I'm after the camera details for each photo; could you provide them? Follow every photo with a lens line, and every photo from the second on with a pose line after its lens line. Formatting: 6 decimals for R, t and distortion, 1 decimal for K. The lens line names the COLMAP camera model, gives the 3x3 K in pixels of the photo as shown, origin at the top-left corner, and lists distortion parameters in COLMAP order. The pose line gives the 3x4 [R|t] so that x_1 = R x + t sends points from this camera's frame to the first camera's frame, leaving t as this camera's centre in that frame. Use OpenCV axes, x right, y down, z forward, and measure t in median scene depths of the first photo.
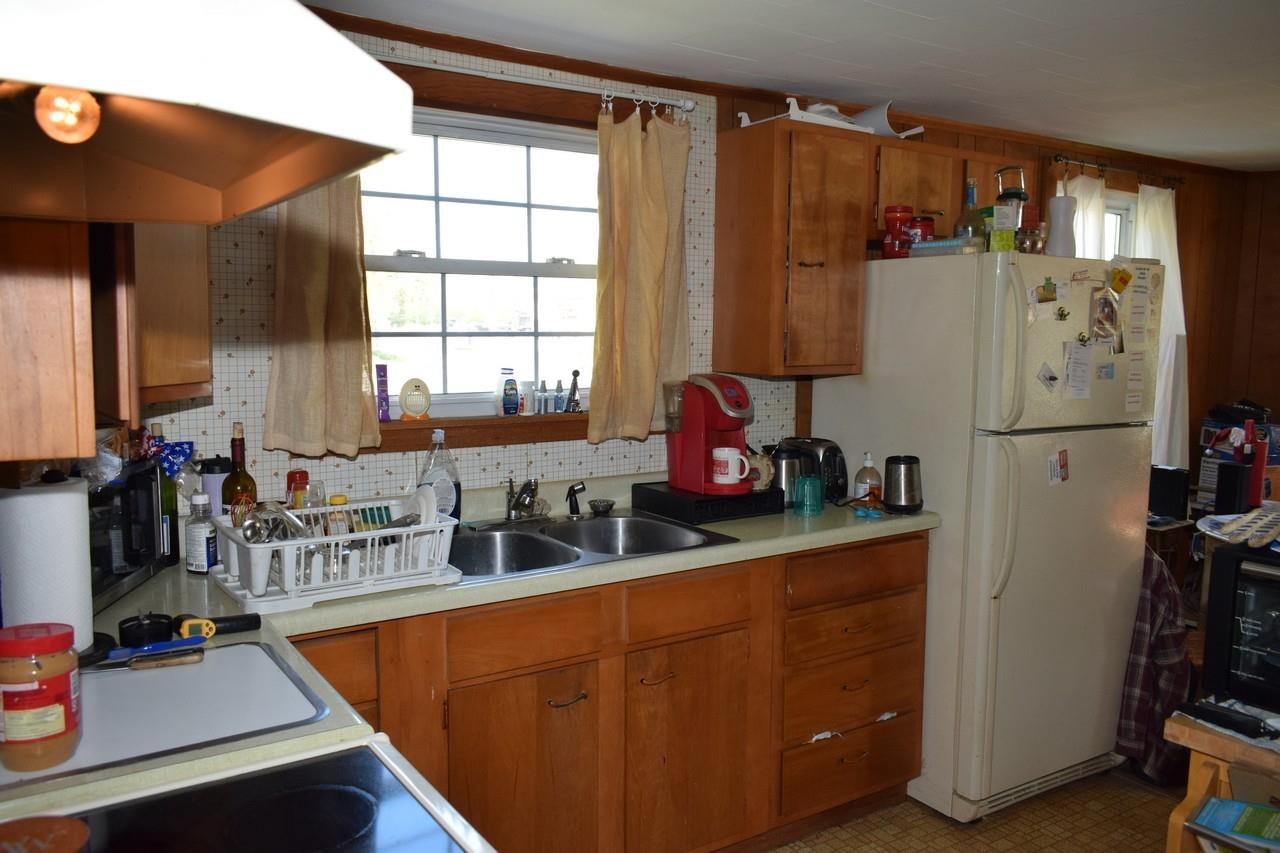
lens RADIAL K [[971.9, 0, 634.7], [0, 971.9, 459.4], [0, 0, 1]] dist [-0.000163, 0.001576]
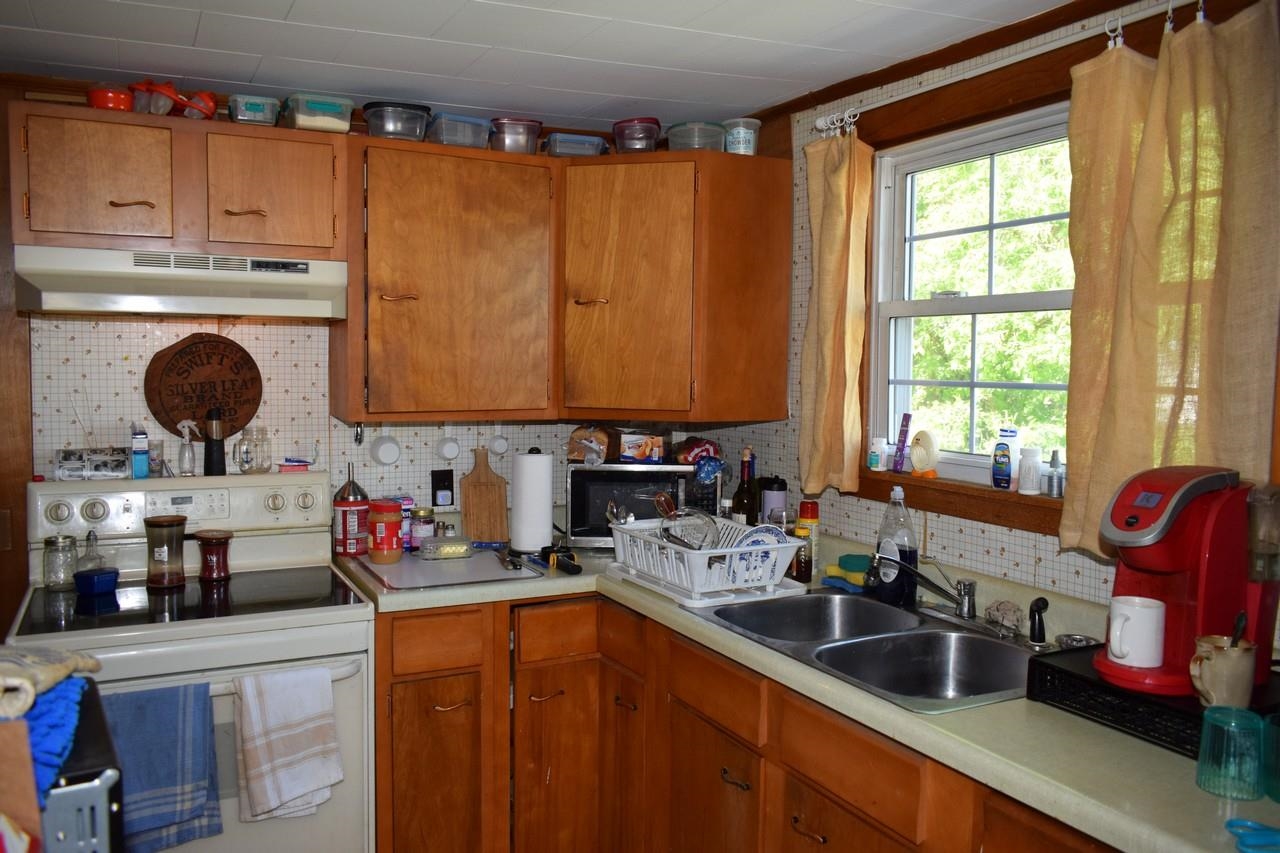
lens RADIAL K [[987.5, 0, 640.0], [0, 987.5, 426.5], [0, 0, 1]] dist [-0.019217, 0.007533]
pose [[-0.105275, 0.062374, -0.992485, 0.694173], [-0.143154, 0.986685, 0.077195, -0.116083], [0.984085, 0.150205, -0.094944, 0.791180]]
